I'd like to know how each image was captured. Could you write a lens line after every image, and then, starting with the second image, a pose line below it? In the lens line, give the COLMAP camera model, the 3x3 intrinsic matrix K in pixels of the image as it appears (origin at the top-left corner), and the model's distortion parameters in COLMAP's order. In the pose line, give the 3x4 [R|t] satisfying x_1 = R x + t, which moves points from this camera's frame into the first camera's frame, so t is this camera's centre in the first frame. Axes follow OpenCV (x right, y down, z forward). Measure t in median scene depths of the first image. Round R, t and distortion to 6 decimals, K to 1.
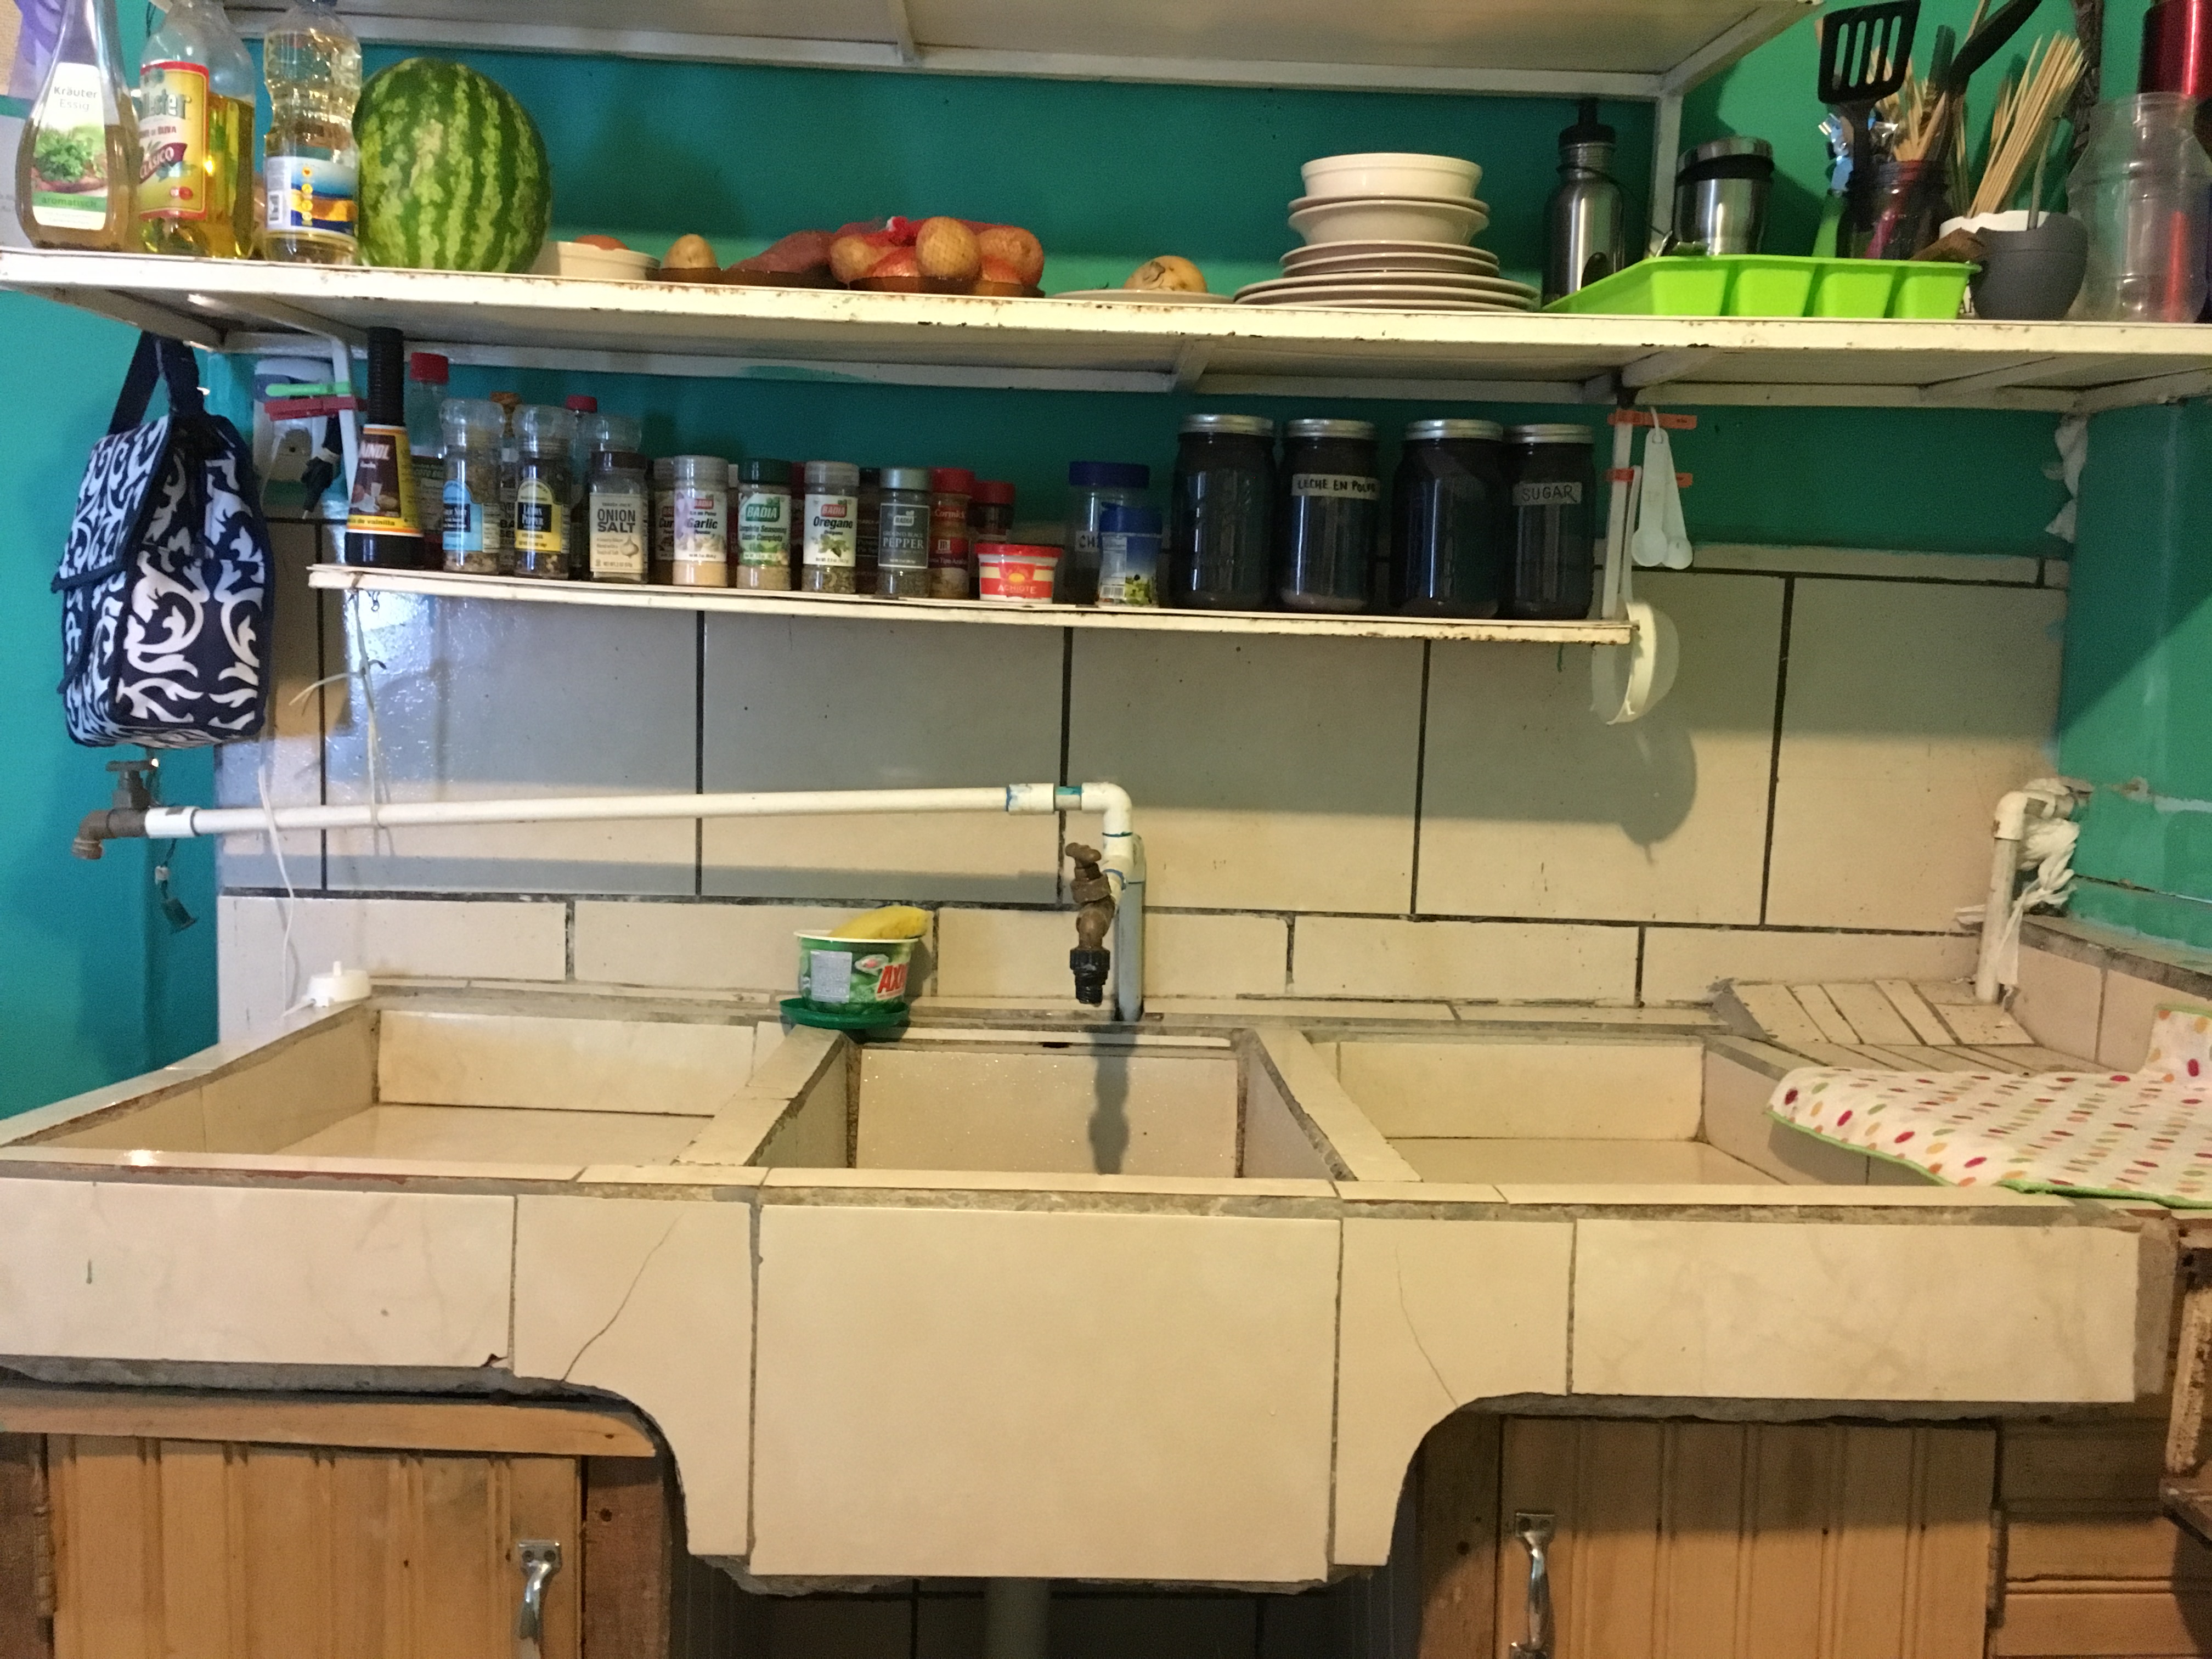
lens RADIAL K [[1878.6, 0, 1111.6], [0, 1878.6, 834.4], [0, 0, 1]] dist [0.071656, -0.071011]
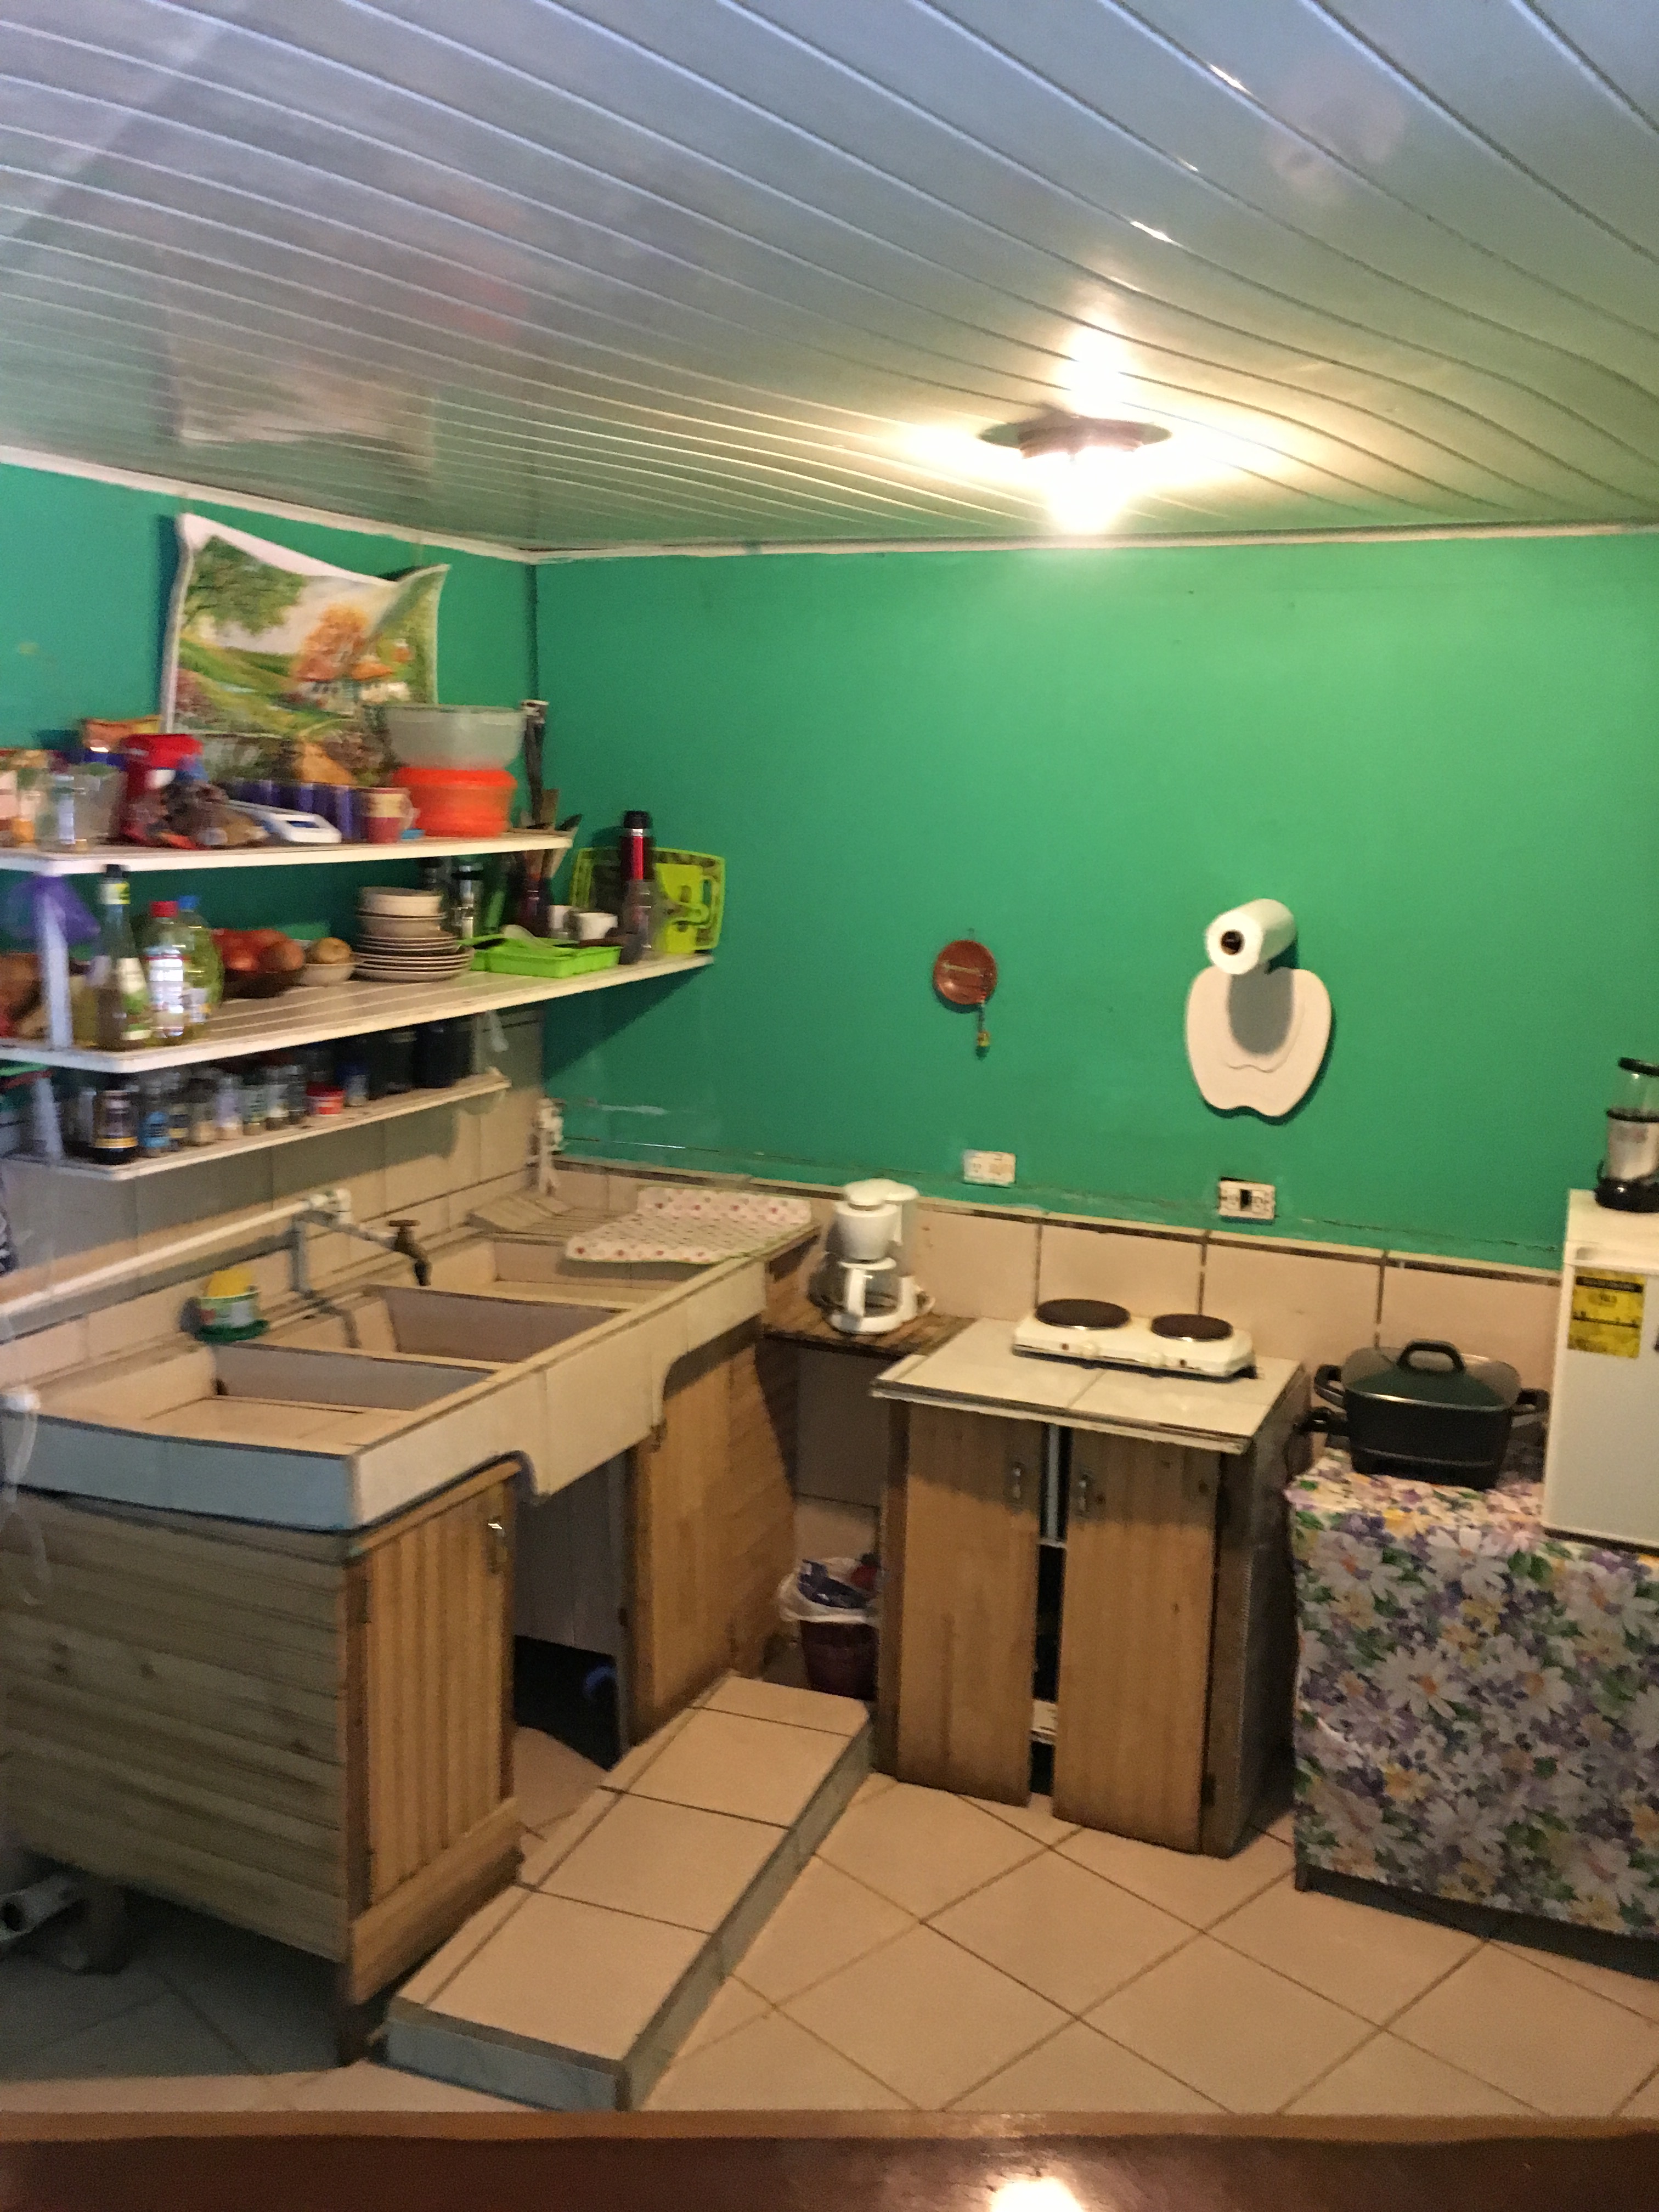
lens RADIAL K [[1878.6, 0, 845.9], [0, 1878.6, 1105.1], [0, 0, 1]] dist [0.071656, -0.071011]
pose [[0.436778, -0.179012, 0.881578, -1.697836], [0.078858, 0.983847, 0.160708, -0.438345], [-0.896106, -0.000674, 0.443839, -0.482922]]
